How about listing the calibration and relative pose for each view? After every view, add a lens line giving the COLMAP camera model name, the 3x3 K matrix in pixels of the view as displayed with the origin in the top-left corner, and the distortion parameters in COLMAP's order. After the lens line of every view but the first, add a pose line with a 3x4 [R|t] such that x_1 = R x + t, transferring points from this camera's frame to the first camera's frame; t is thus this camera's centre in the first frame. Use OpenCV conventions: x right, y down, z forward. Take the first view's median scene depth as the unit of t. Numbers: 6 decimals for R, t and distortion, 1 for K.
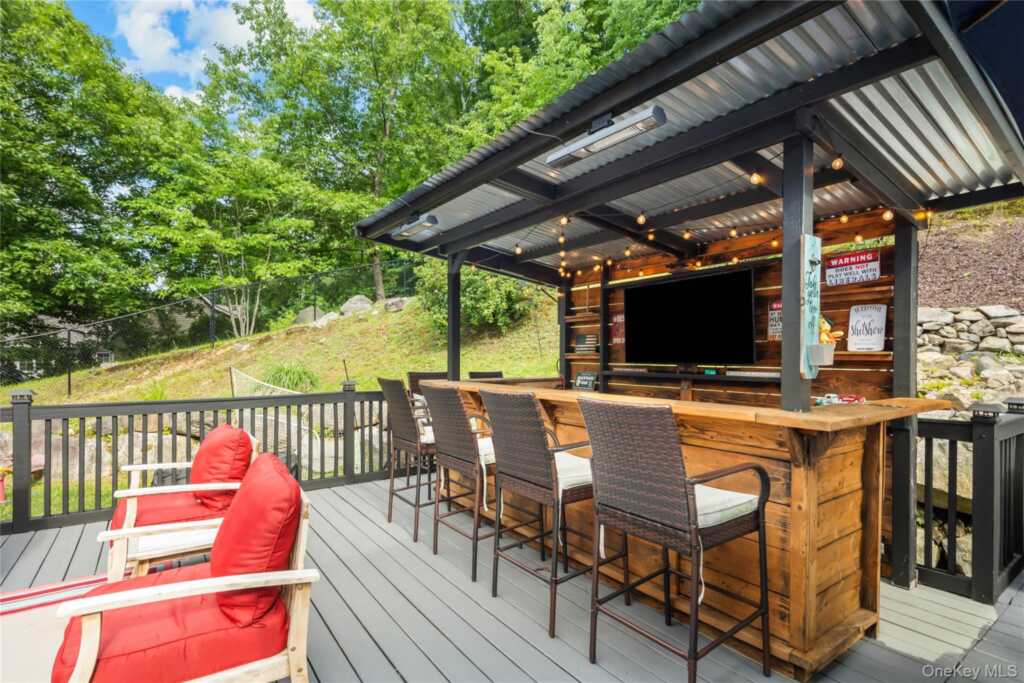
lens RADIAL K [[503.5, 0, 510.4], [0, 503.5, 361.0], [0, 0, 1]] dist [0.000410, -0.000161]
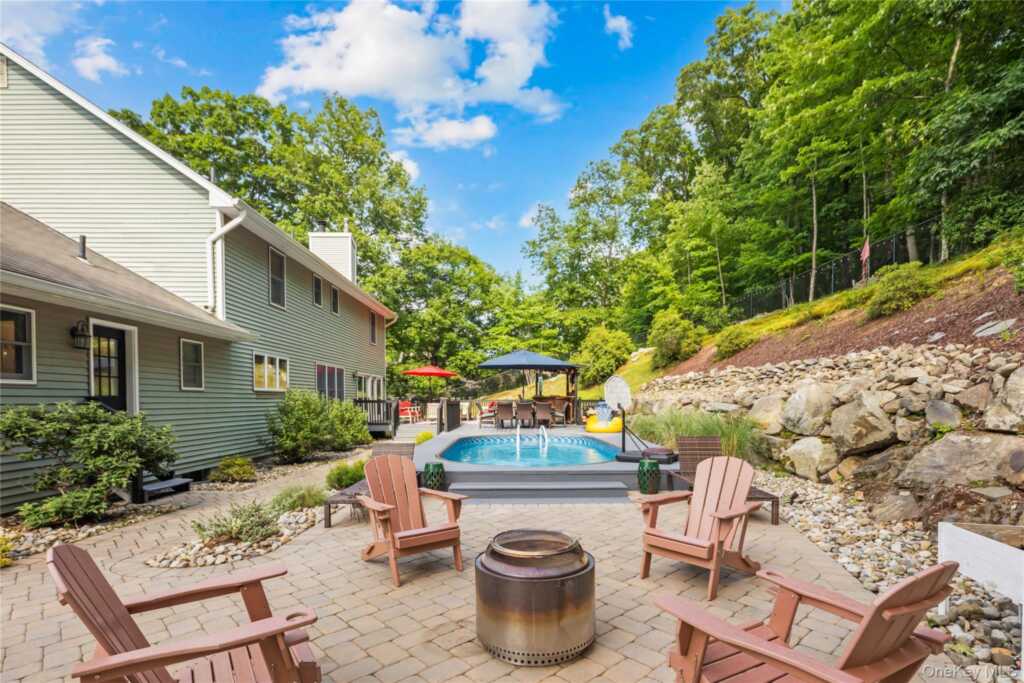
lens RADIAL K [[500.9, 0, 515.3], [0, 500.9, 412.6], [0, 0, 1]] dist [-0.000121, -0.000534]
pose [[0.818180, 0.013492, -0.574804, 0.668077], [-0.002690, 0.999804, 0.019639, 0.029583], [0.574956, -0.014523, 0.818056, -0.821874]]
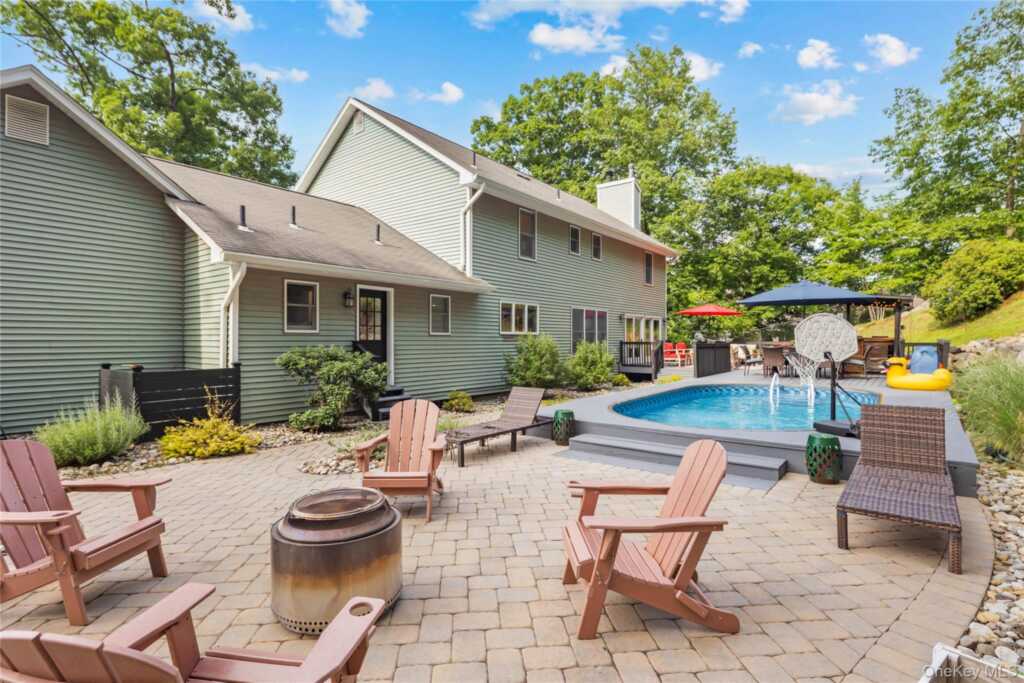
lens RADIAL K [[499.4, 0, 512.0], [0, 499.4, 341.5], [0, 0, 1]] dist [0.003374, -0.000146]
pose [[0.287176, 0.003818, -0.957870, 0.761548], [-0.007521, 0.999970, 0.001731, 0.022831], [0.957848, 0.006707, 0.287196, -0.648768]]
